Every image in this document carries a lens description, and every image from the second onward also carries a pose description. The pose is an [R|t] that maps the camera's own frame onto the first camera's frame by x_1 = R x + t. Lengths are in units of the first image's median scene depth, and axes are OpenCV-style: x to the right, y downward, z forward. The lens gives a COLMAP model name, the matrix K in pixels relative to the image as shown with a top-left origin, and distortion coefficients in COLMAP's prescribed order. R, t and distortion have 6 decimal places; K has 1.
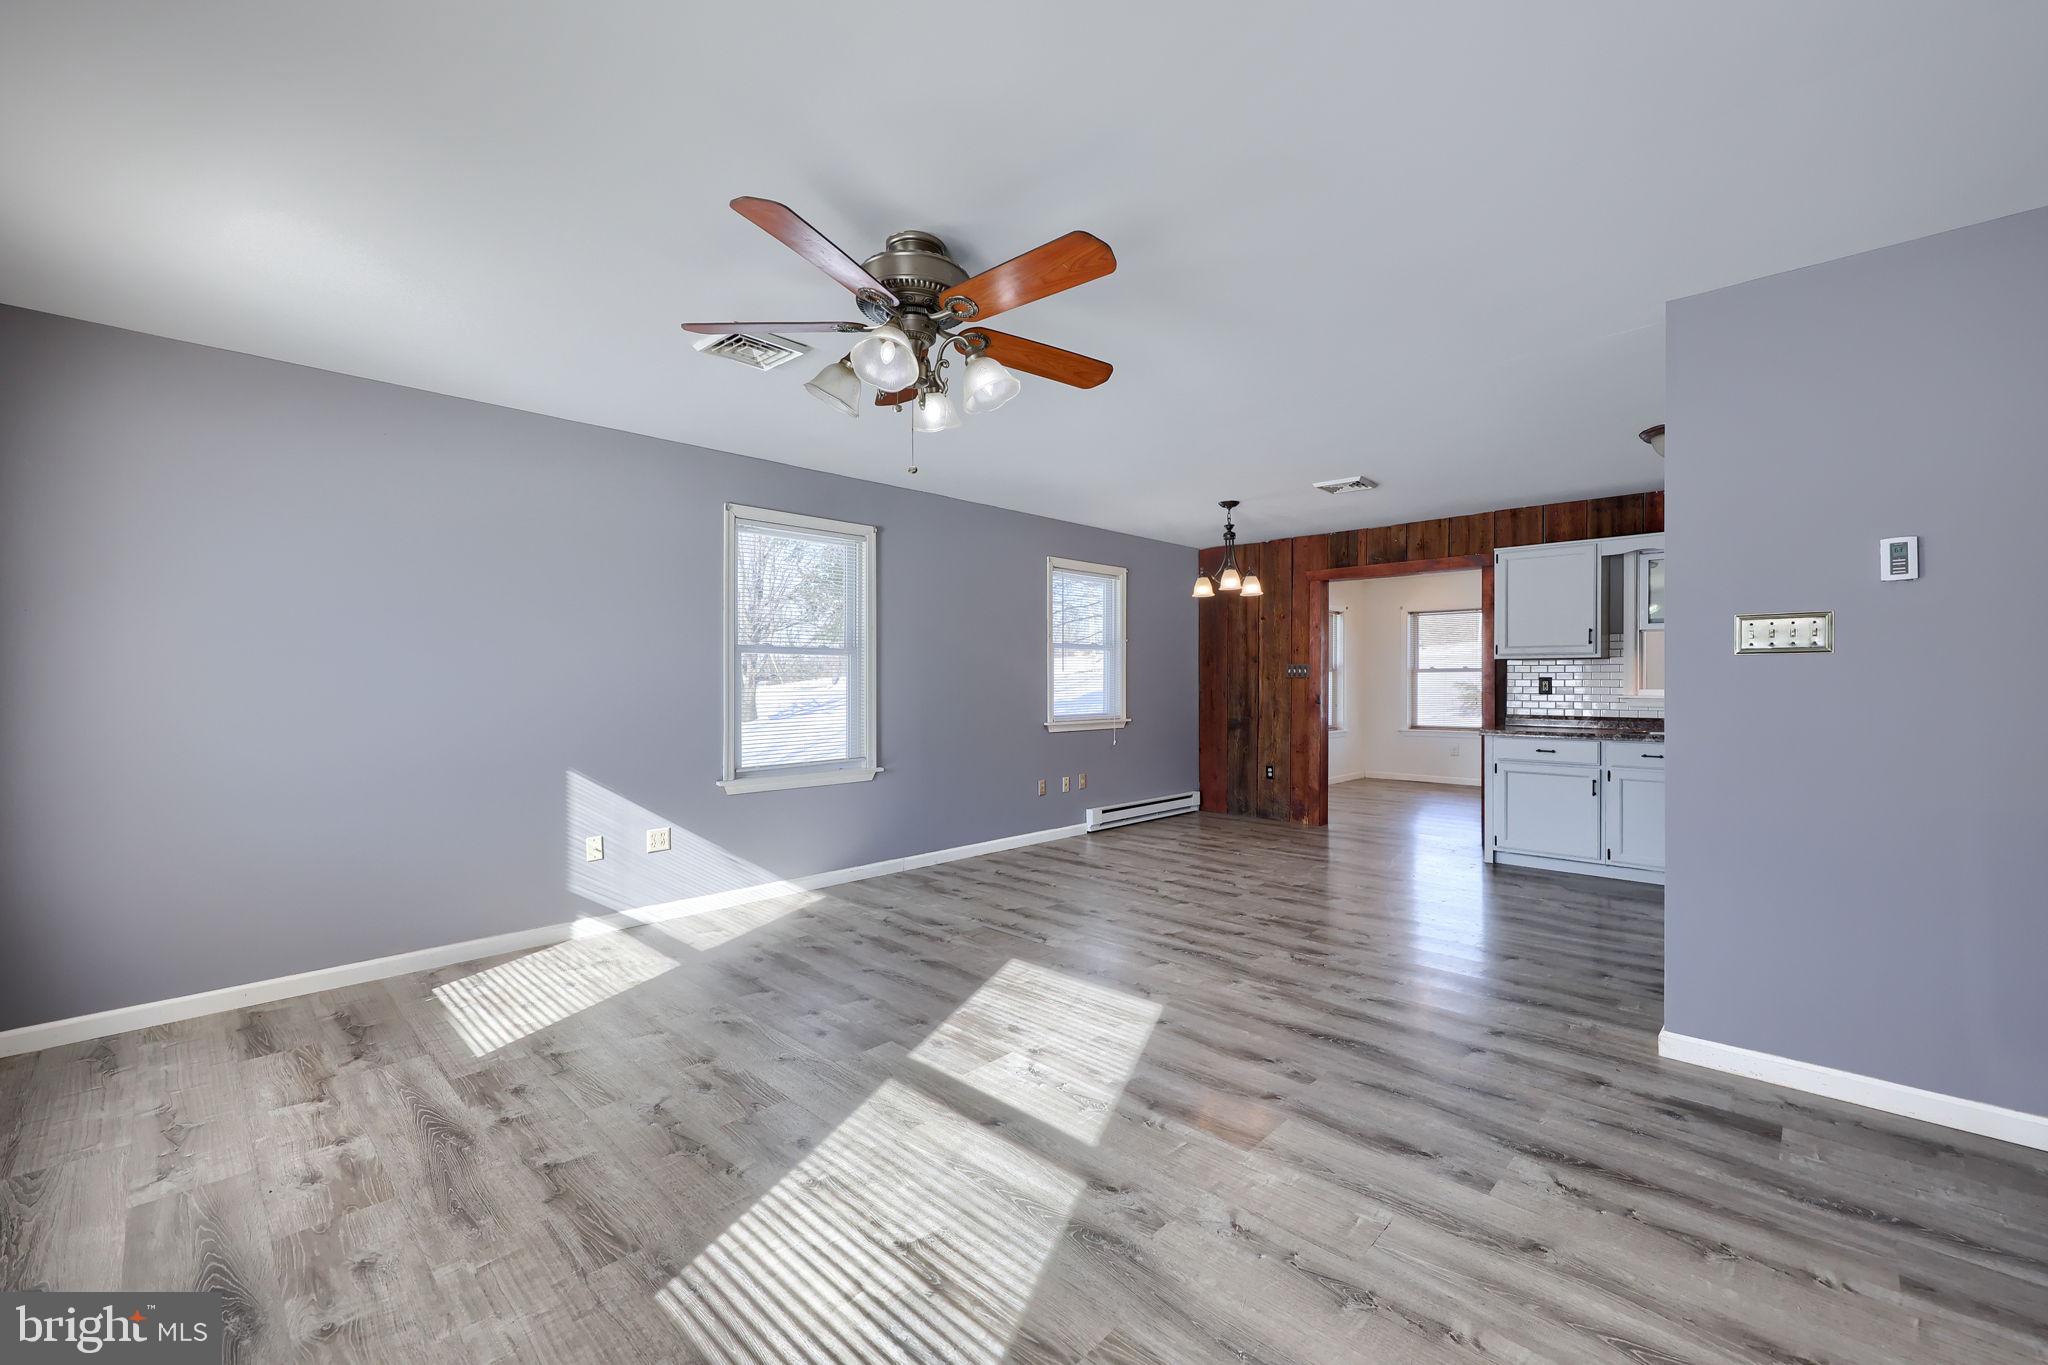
lens RADIAL K [[822.4, 0, 1008.5], [0, 822.4, 677.9], [0, 0, 1]] dist [-0.003721, -0.000740]
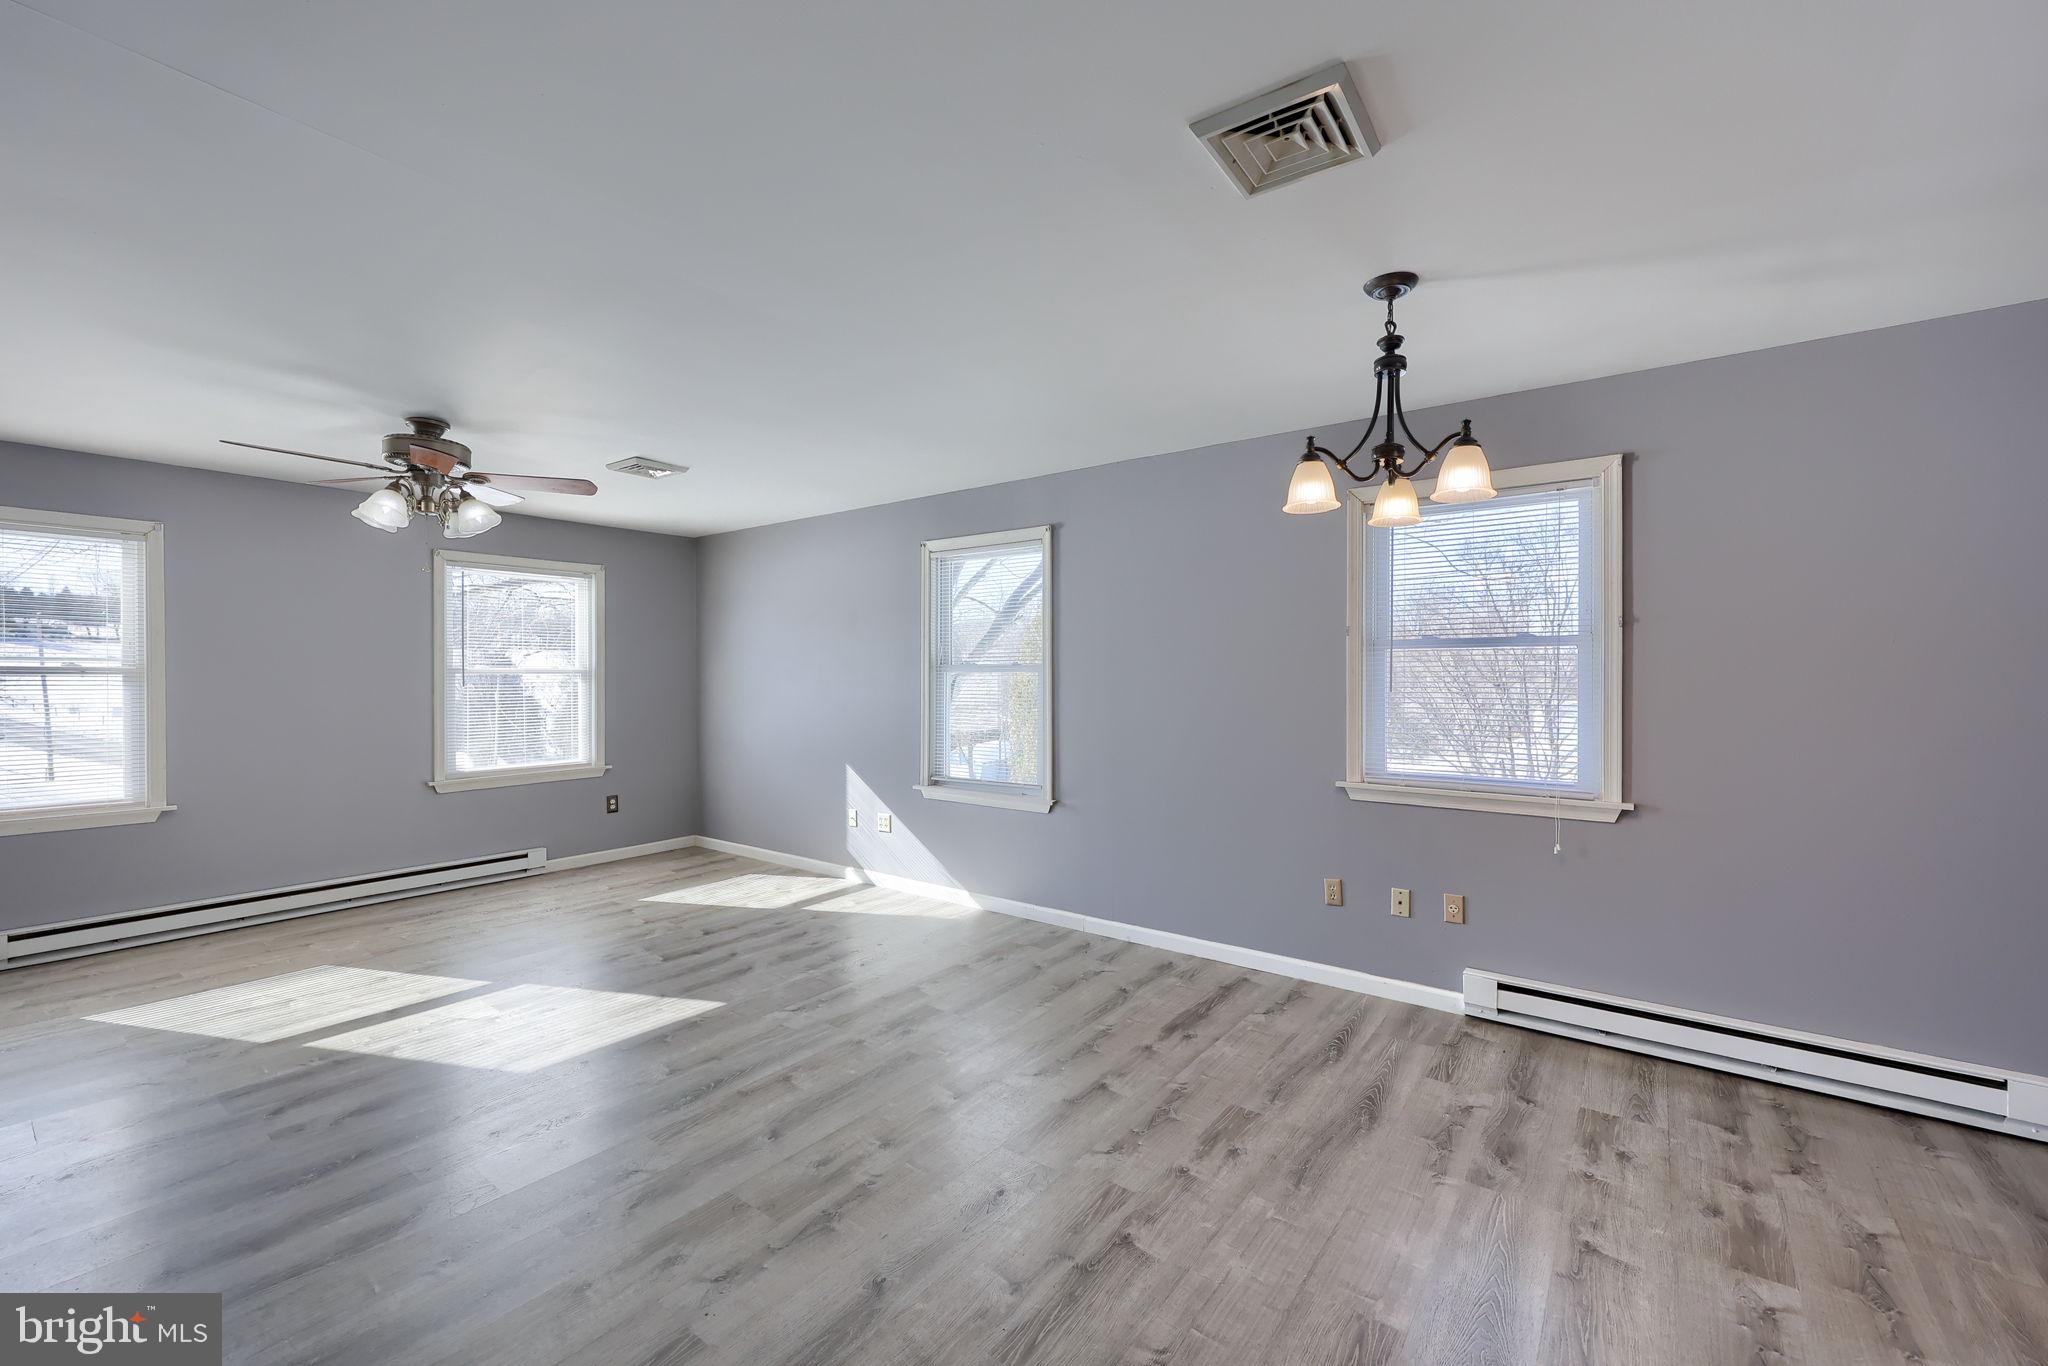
lens RADIAL K [[822.4, 0, 1028.4], [0, 822.4, 676.4], [0, 0, 1]] dist [-0.003721, -0.000740]
pose [[0.144983, 0.000787, -0.989434, 1.007181], [0.007422, 0.999971, 0.001883, -0.034434], [0.989406, -0.007617, 0.144973, 1.211028]]
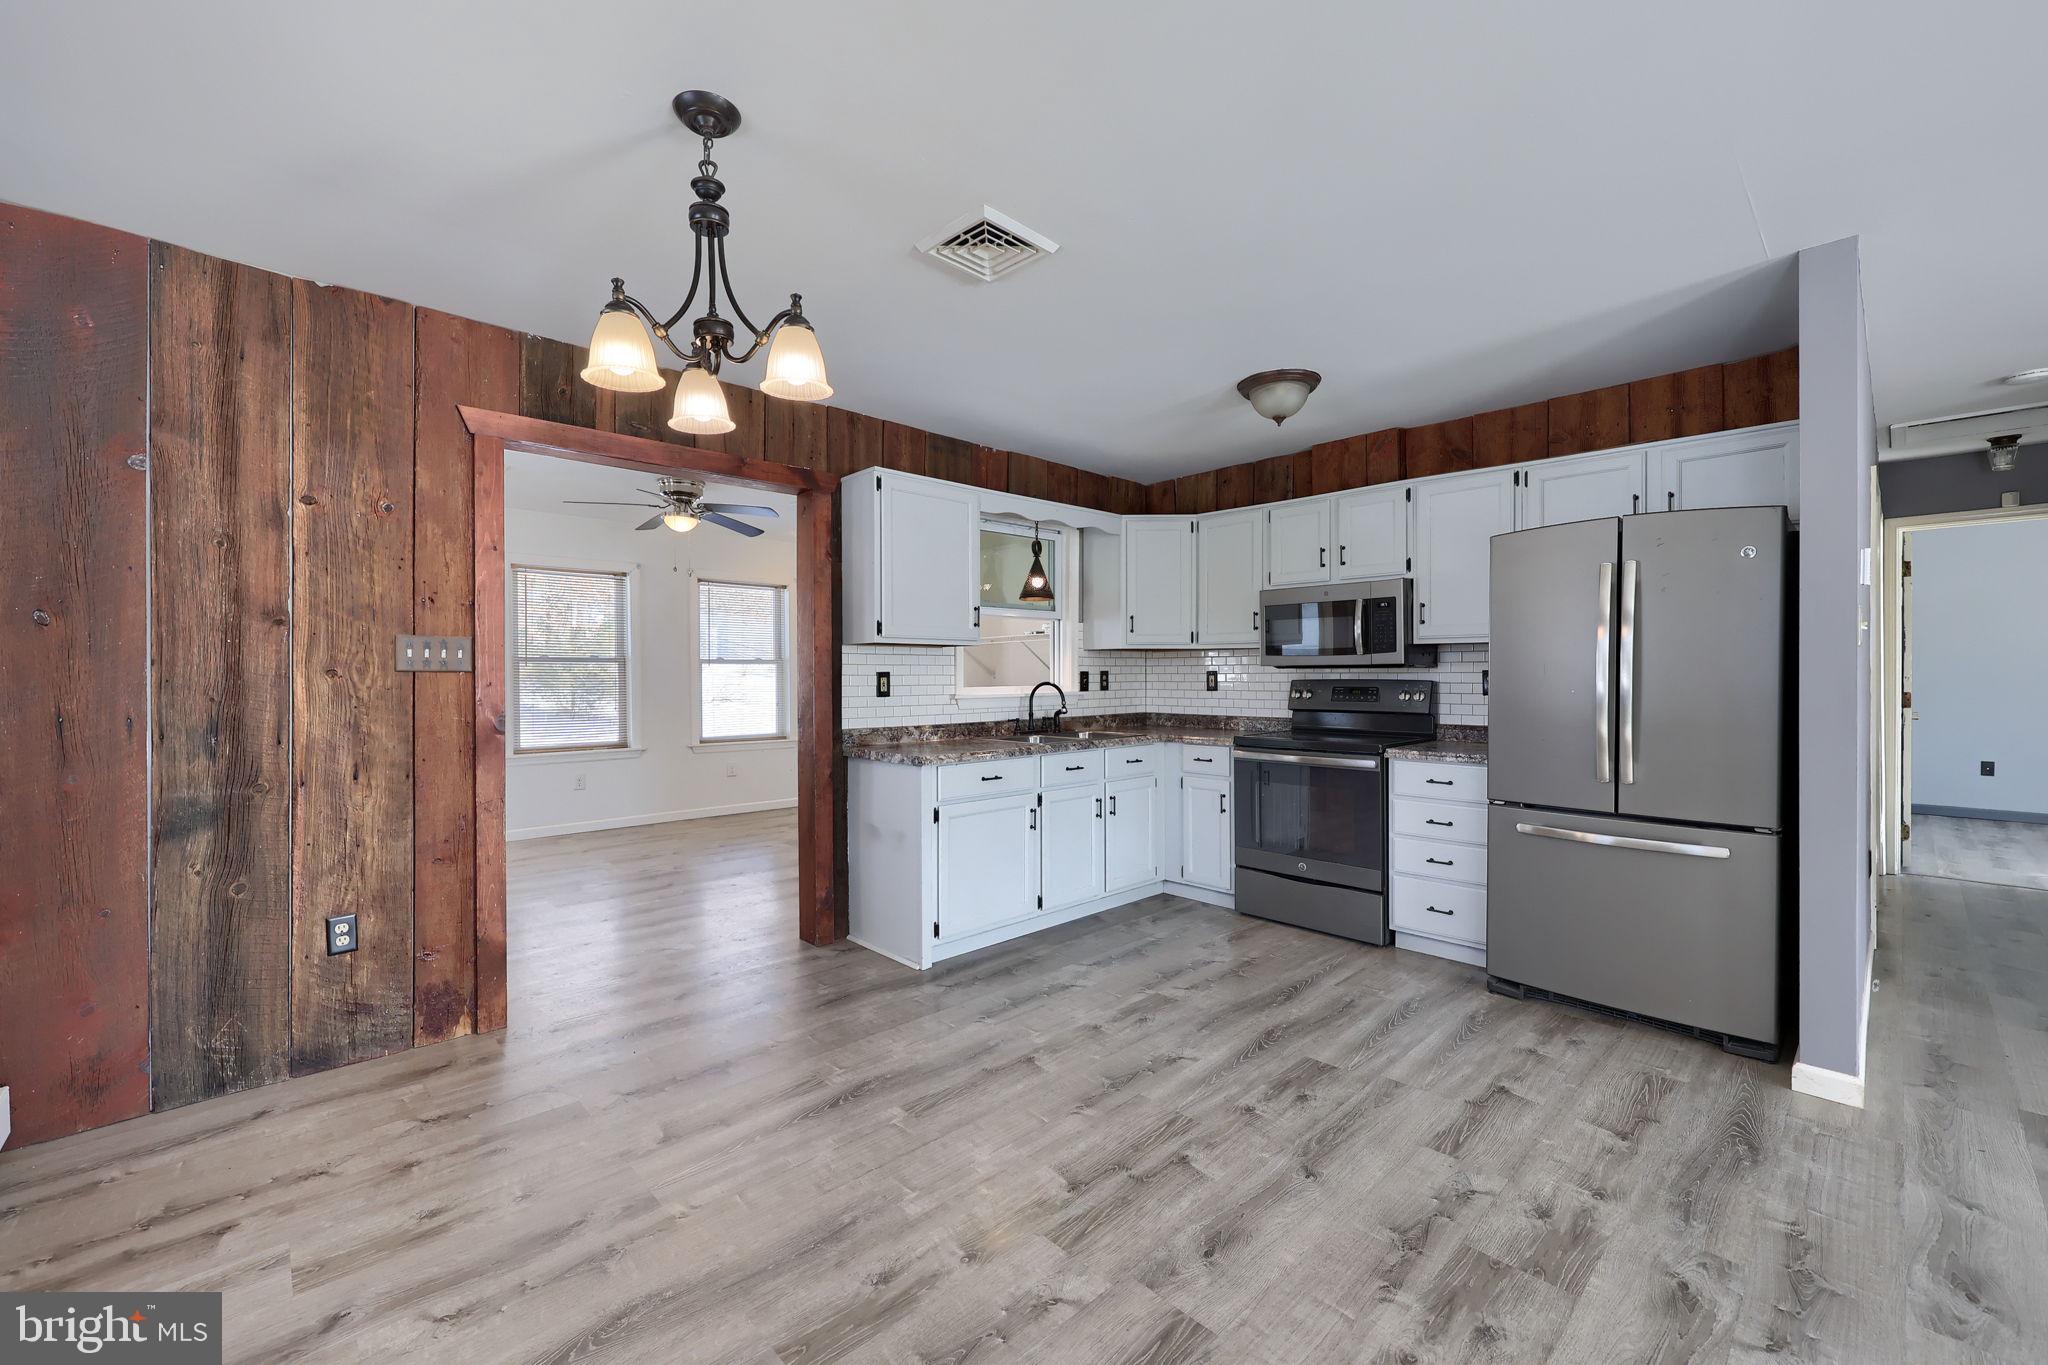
lens RADIAL K [[822.4, 0, 1024.6], [0, 822.4, 697.1], [0, 0, 1]] dist [-0.003721, -0.000740]
pose [[0.025560, -0.027575, 0.999293, -0.065958], [-0.003733, 0.999610, 0.027679, 0.000128], [-0.999666, -0.004438, 0.025448, 1.372650]]
